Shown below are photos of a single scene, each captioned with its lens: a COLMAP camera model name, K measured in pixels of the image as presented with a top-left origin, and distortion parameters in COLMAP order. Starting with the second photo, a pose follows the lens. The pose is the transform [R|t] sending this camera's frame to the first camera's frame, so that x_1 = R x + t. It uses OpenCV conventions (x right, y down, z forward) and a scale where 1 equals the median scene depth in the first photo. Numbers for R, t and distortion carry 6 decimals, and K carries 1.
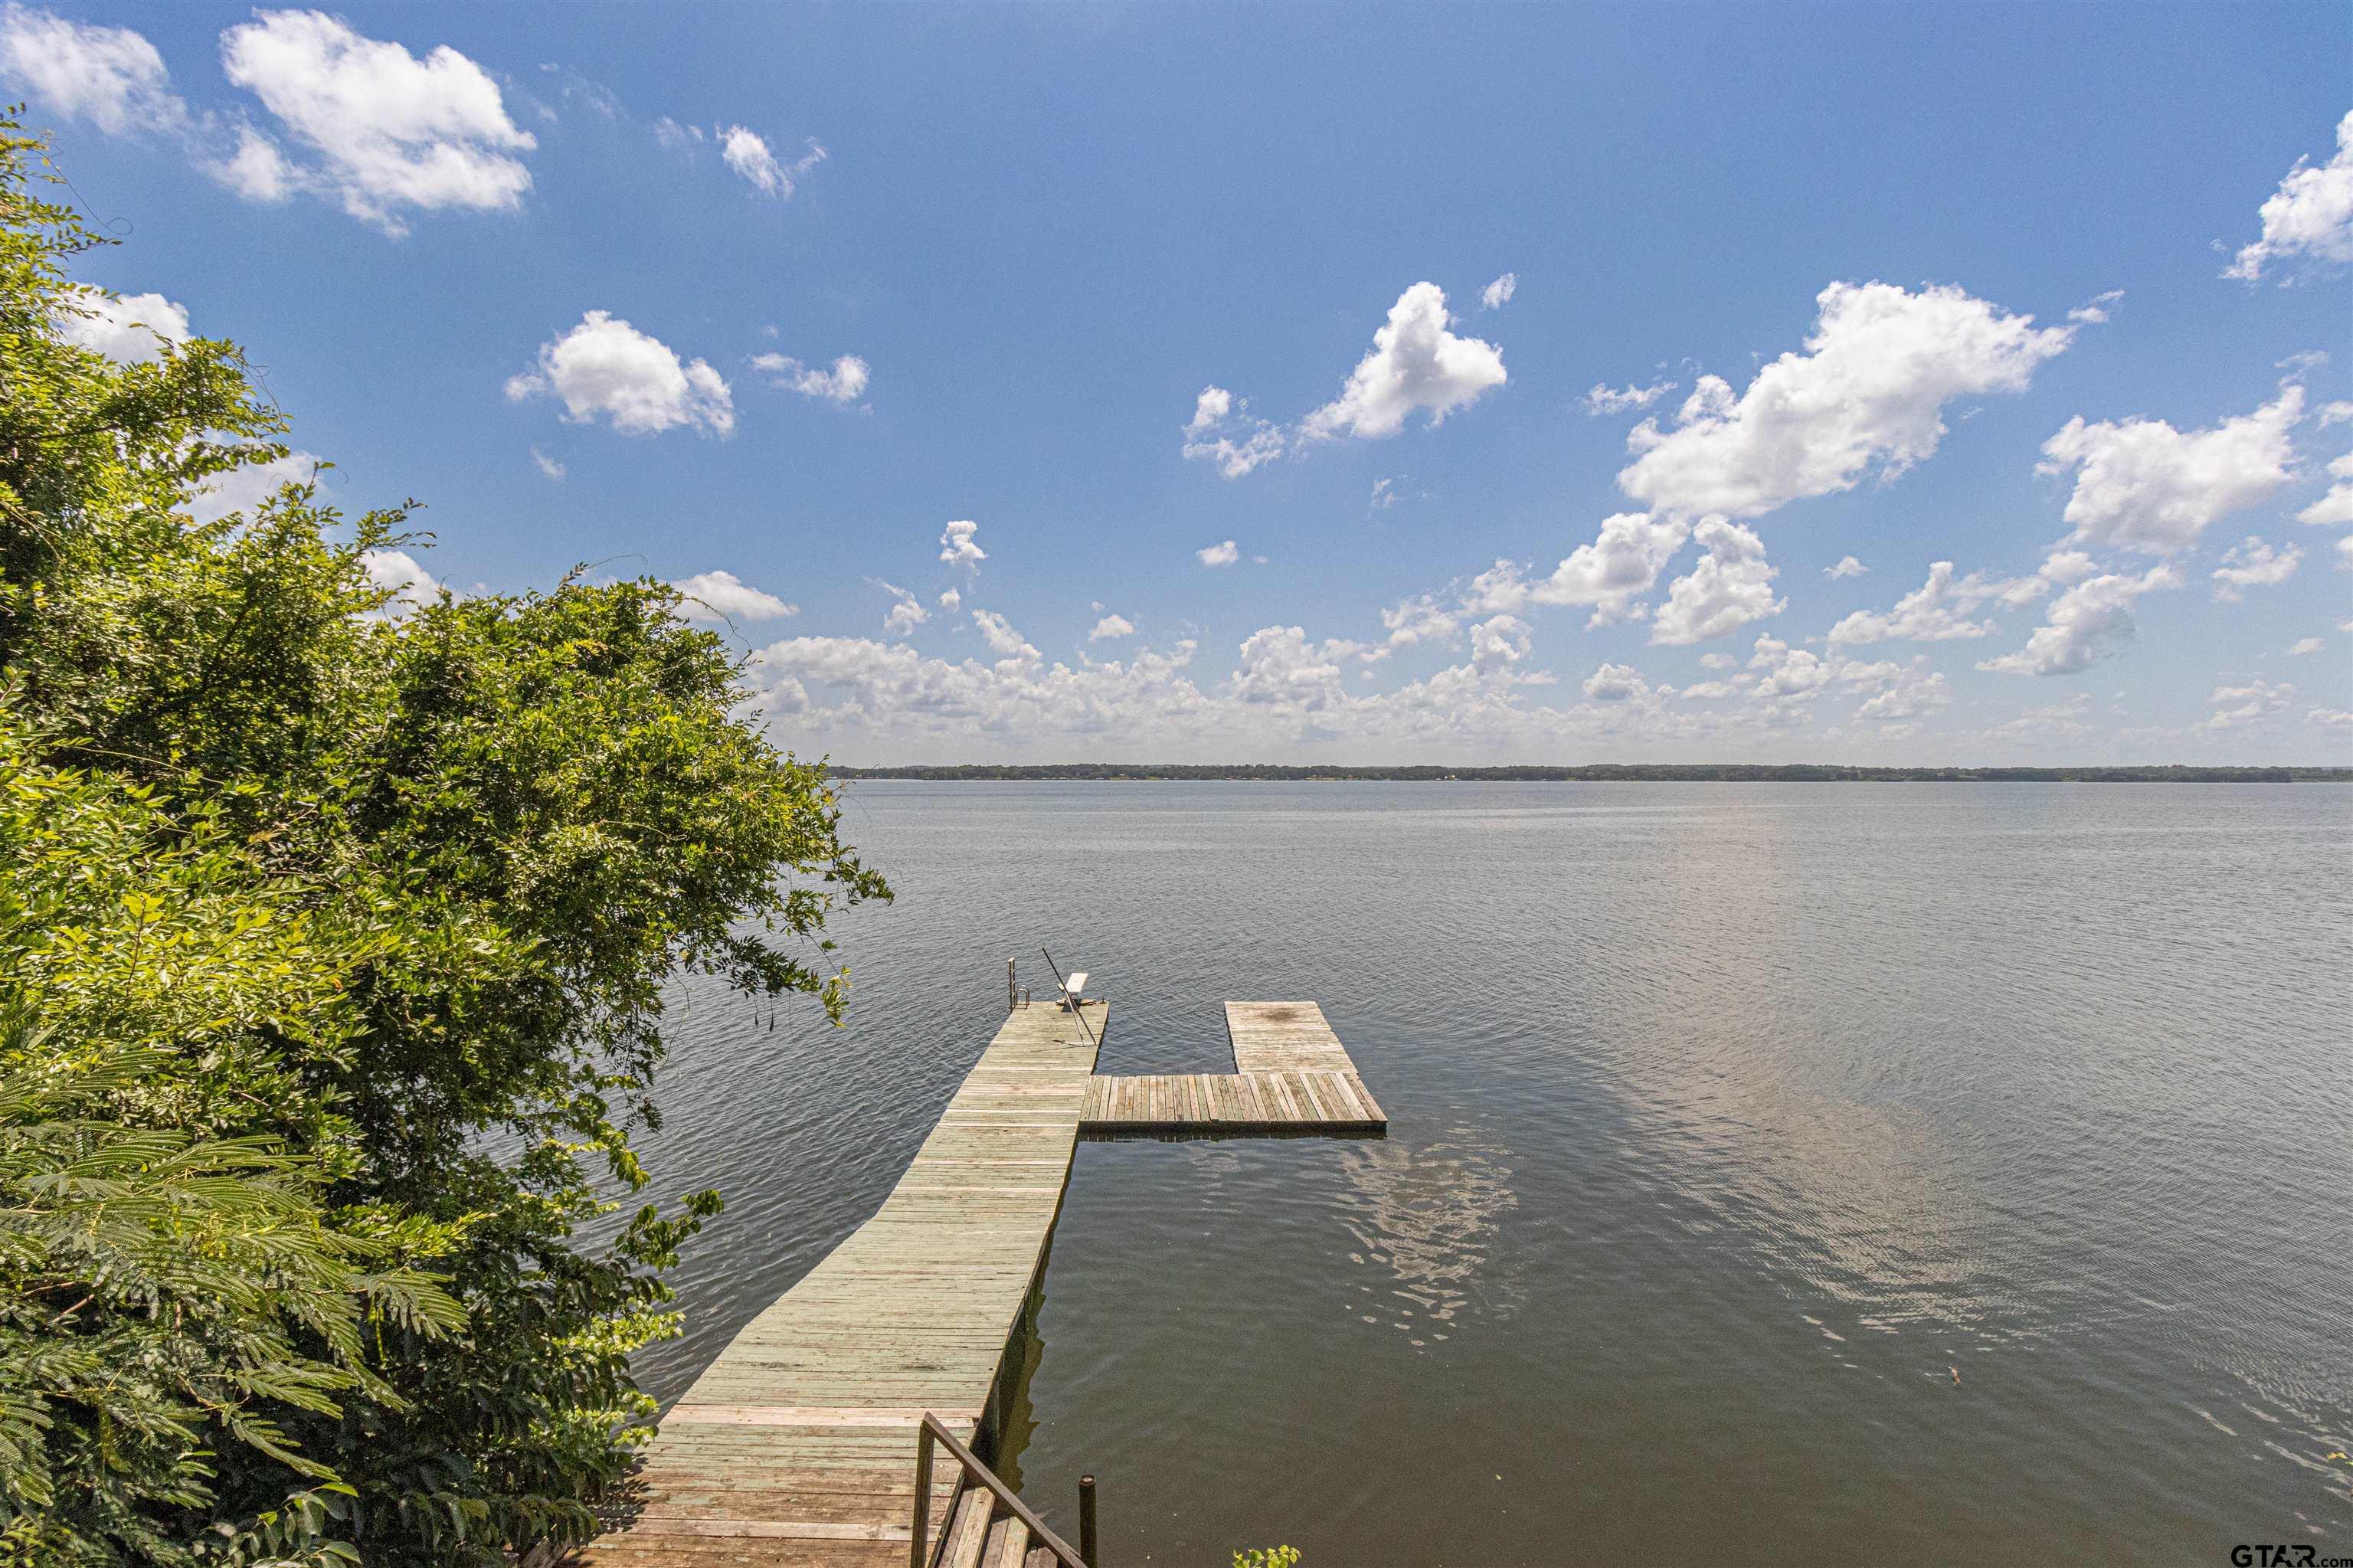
lens RADIAL K [[1087.9, 0, 1173.6], [0, 1087.9, 776.2], [0, 0, 1]] dist [0.004250, 0.000189]
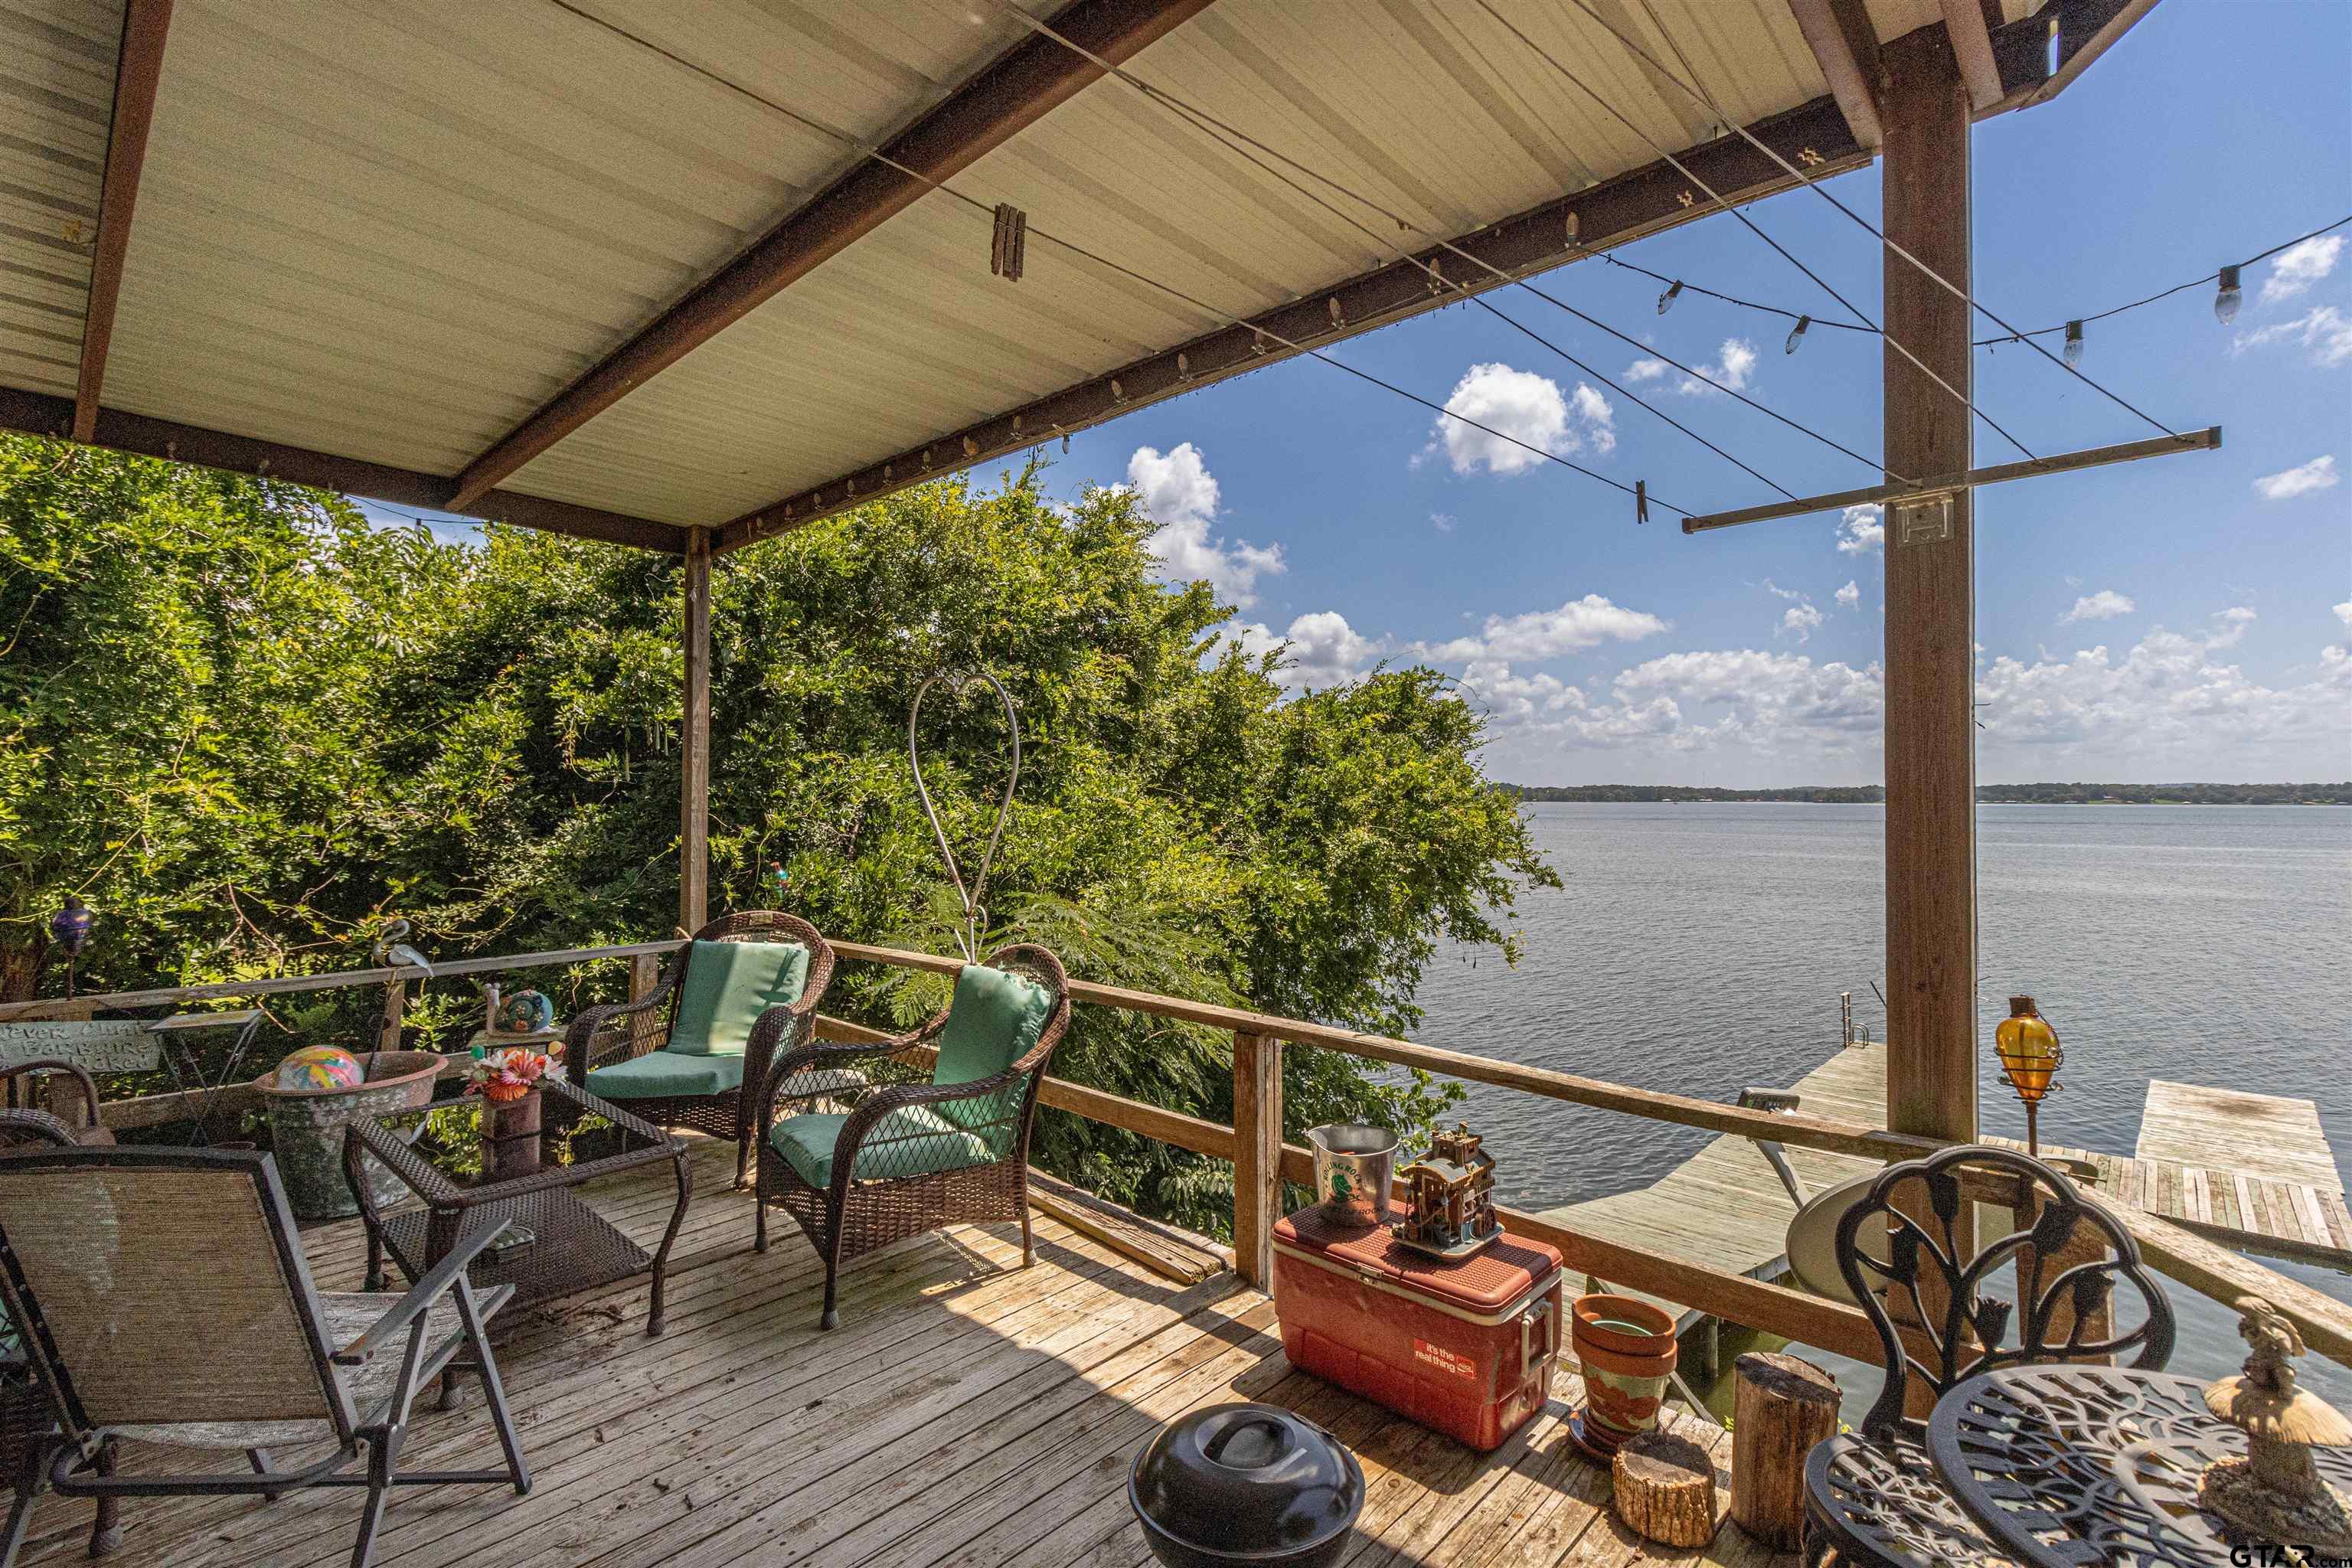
lens RADIAL K [[1097.1, 0, 1188.3], [0, 1097.1, 784.6], [0, 0, 1]] dist [0.009363, -0.000683]
pose [[0.733200, -0.007711, -0.679970, 0.309742], [-0.000795, 0.999925, -0.012196, -0.001868], [0.680013, 0.009482, 0.733139, -0.322401]]
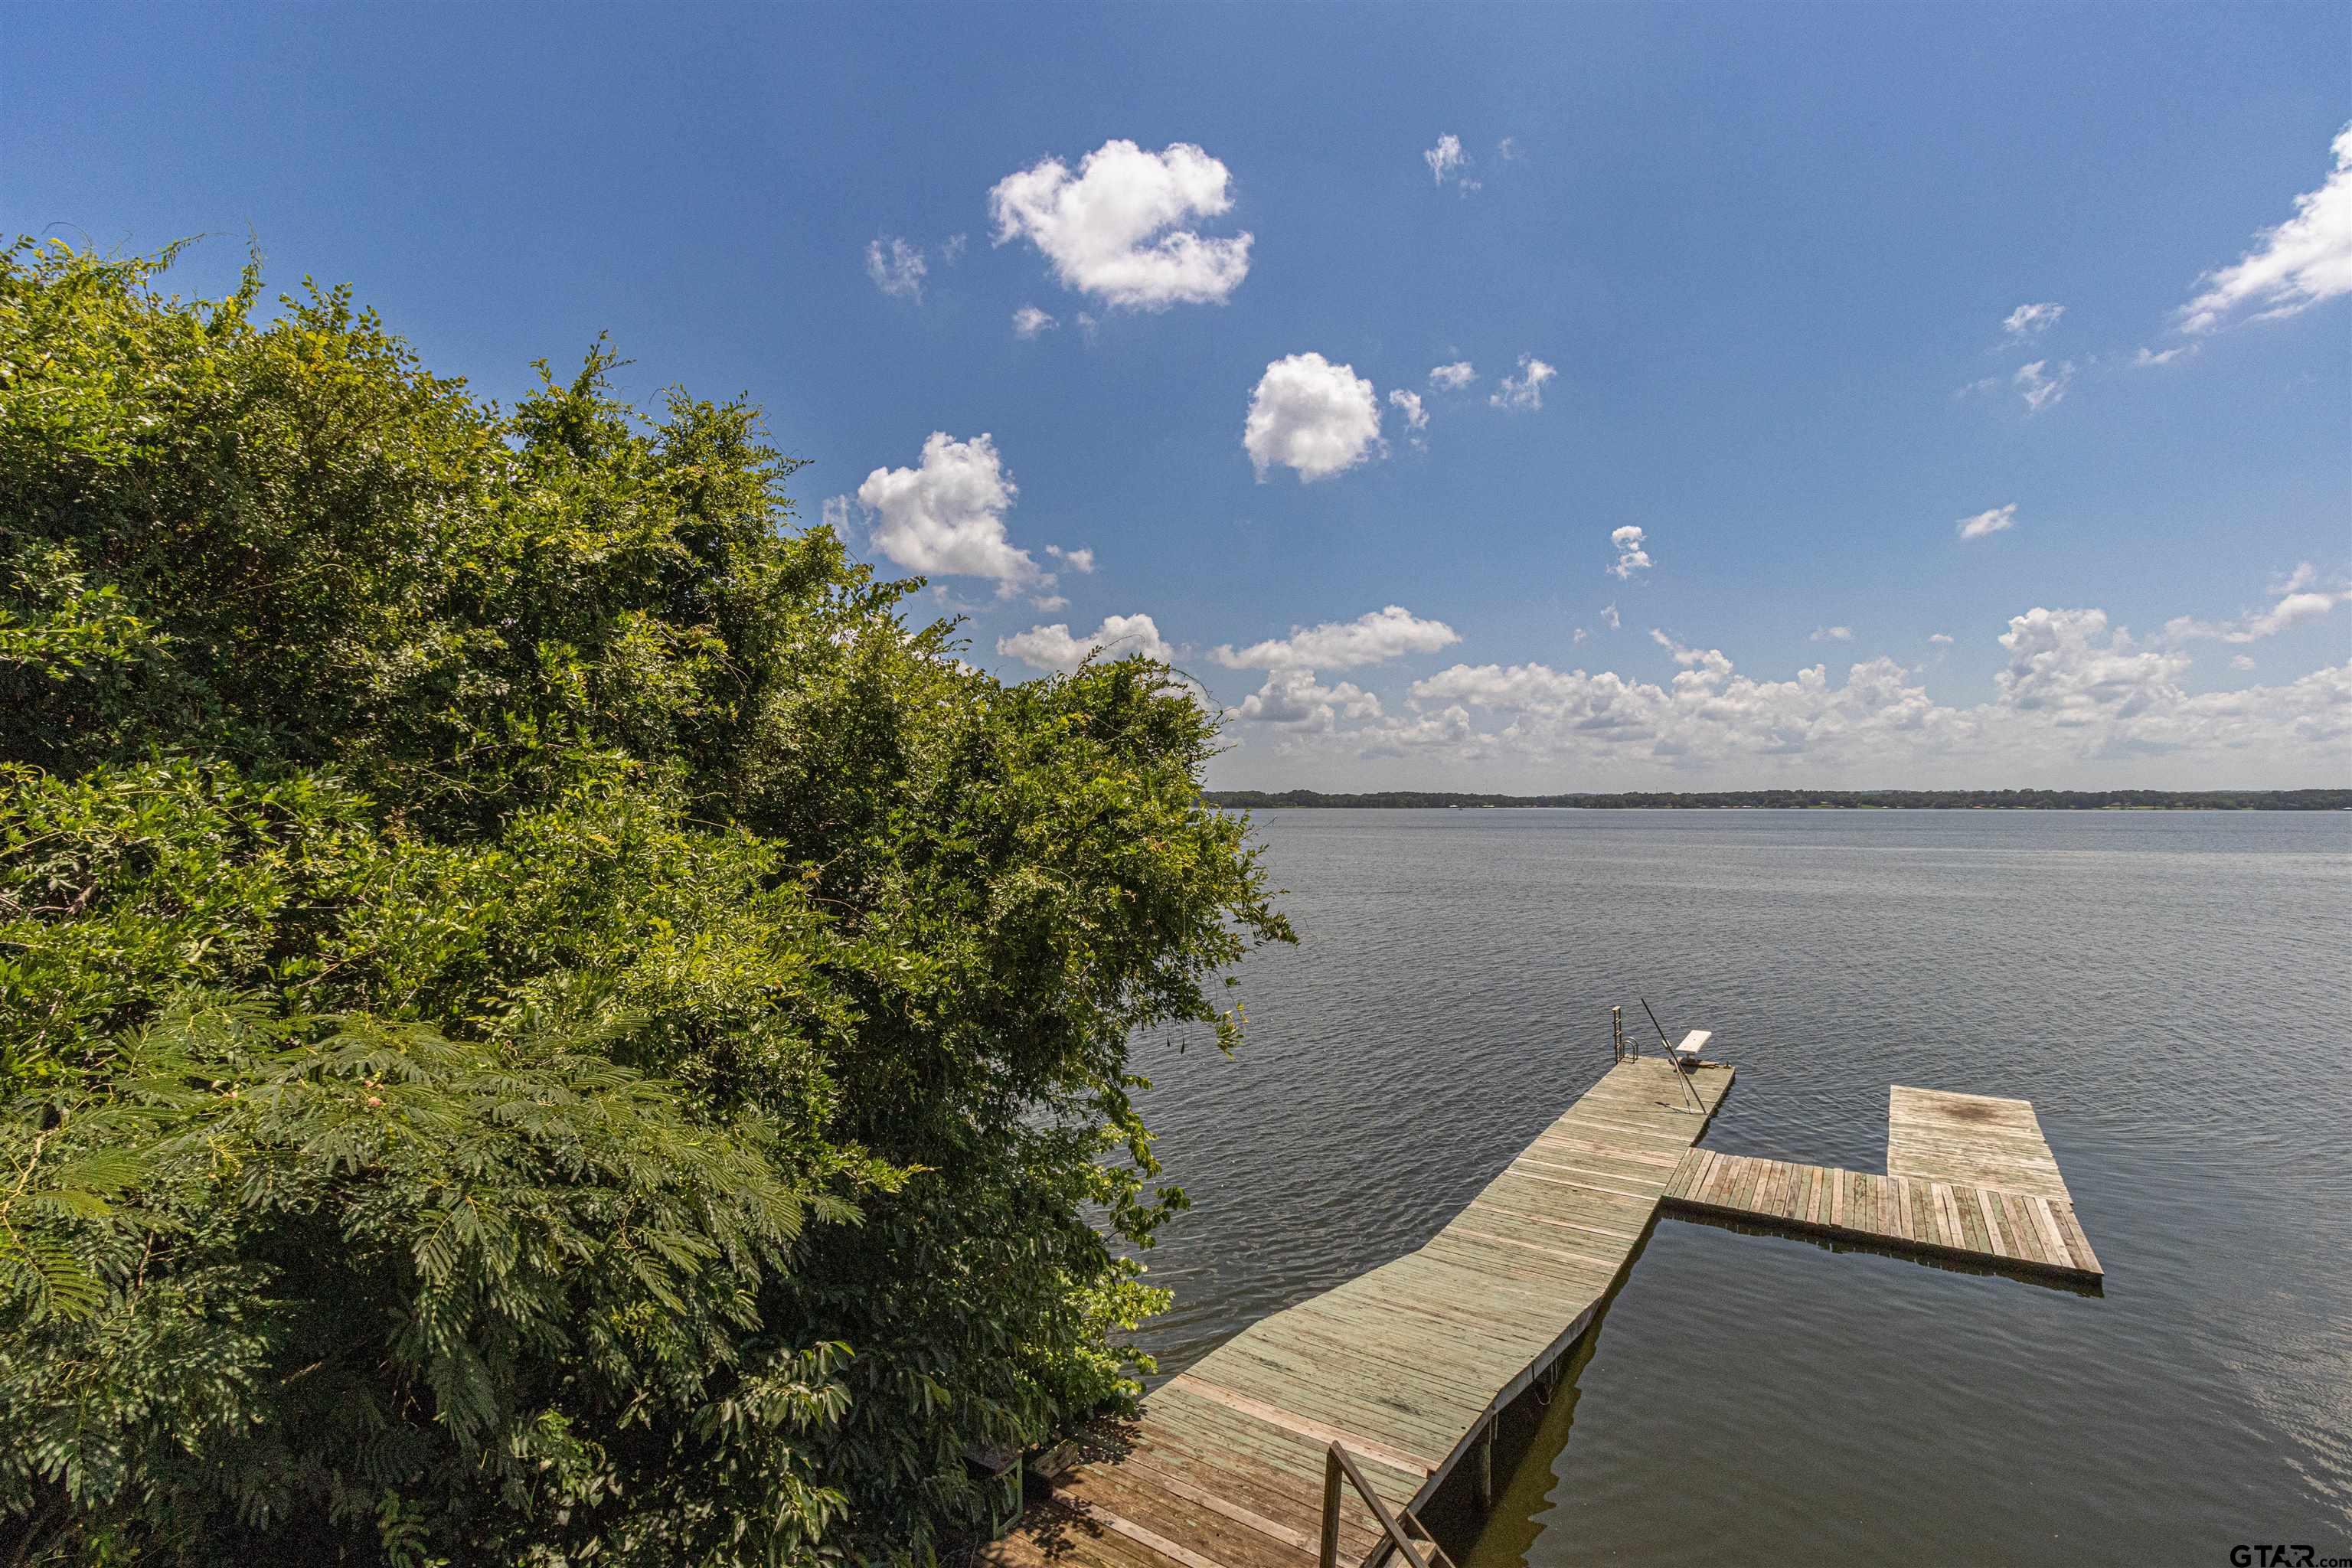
lens RADIAL K [[1107.2, 0, 1192.4], [0, 1107.2, 781.8], [0, 0, 1]] dist [0.005184, 0.000769]
pose [[0.842250, -0.011814, -0.538957, 0.214247], [0.001111, 0.999796, -0.020179, -0.020713], [0.539085, 0.016397, 0.842092, 0.023911]]
